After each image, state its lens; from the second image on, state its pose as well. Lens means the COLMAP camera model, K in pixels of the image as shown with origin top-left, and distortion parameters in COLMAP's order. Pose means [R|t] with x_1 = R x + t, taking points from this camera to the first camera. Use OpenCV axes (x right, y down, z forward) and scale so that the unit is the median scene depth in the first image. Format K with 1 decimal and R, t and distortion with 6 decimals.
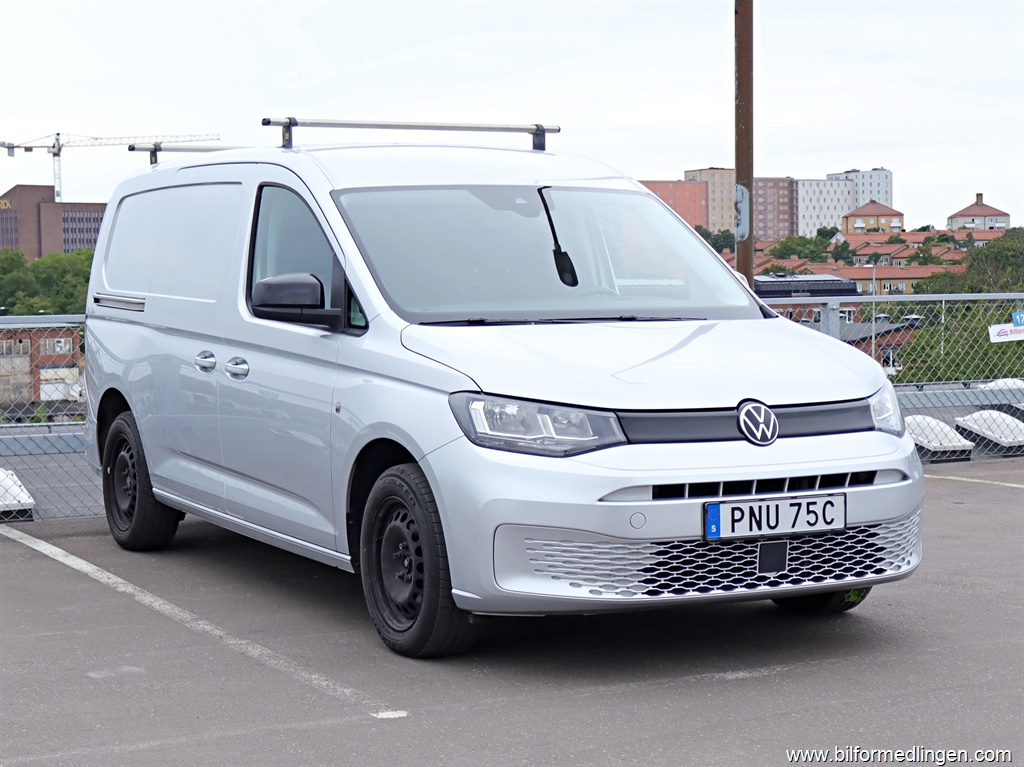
lens RADIAL K [[1986.2, 0, 513.0], [0, 1986.2, 386.6], [0, 0, 1]] dist [0.066749, 0.000000]
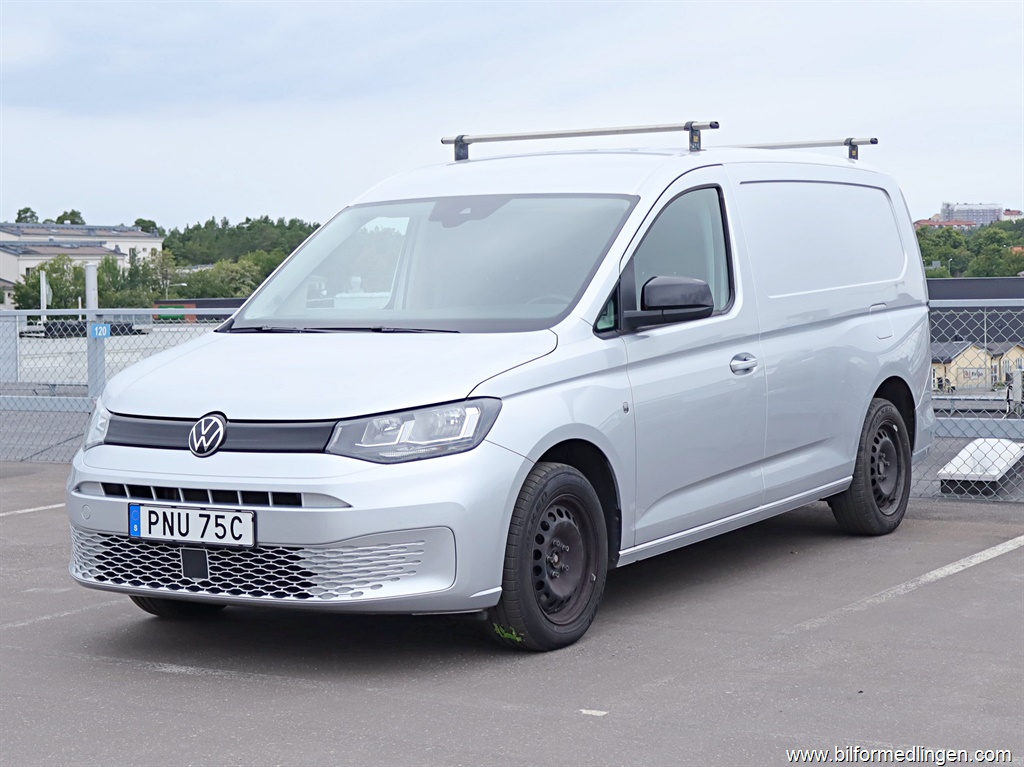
lens RADIAL K [[1986.2, 0, 569.0], [0, 1986.2, 423.4], [0, 0, 1]] dist [0.066749, 0.000000]
pose [[0.532134, 0.067326, -0.843979, 1.108028], [-0.036484, 0.997731, 0.056588, -0.053776], [0.845874, 0.000679, 0.533383, 0.605915]]
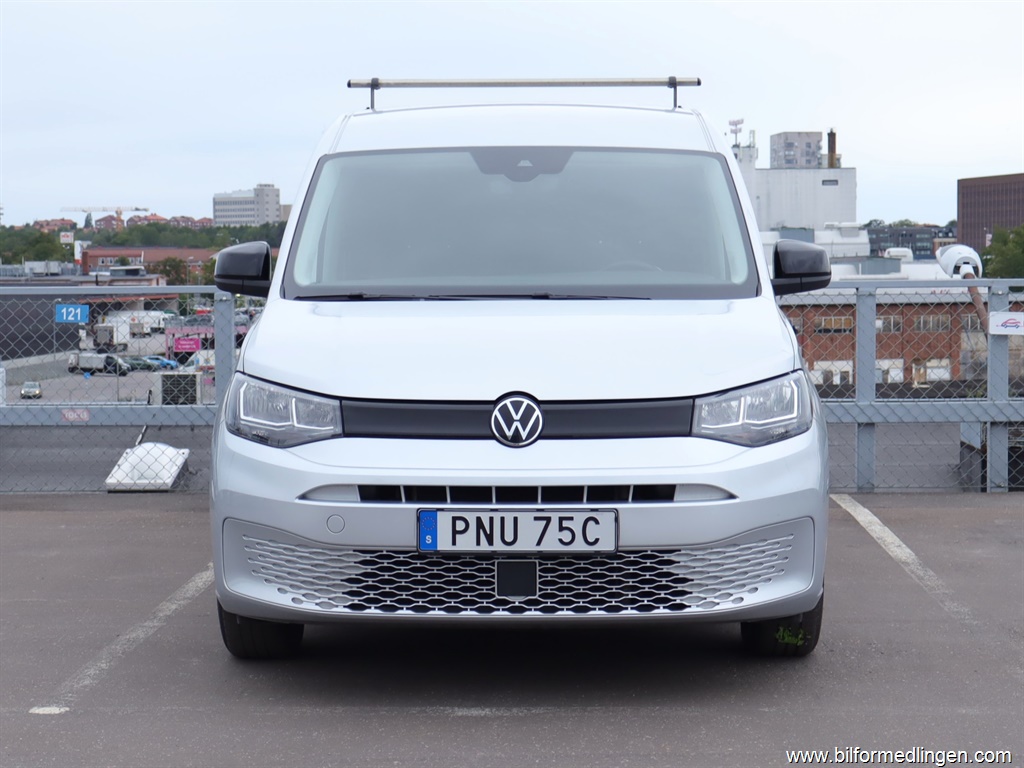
lens RADIAL K [[1986.2, 0, 537.6], [0, 1986.2, 410.9], [0, 0, 1]] dist [0.066749, 0.000000]
pose [[0.881461, 0.044067, -0.470197, 0.532636], [-0.032032, 0.998923, 0.033571, -0.014546], [0.471170, -0.014530, 0.881923, 0.254728]]
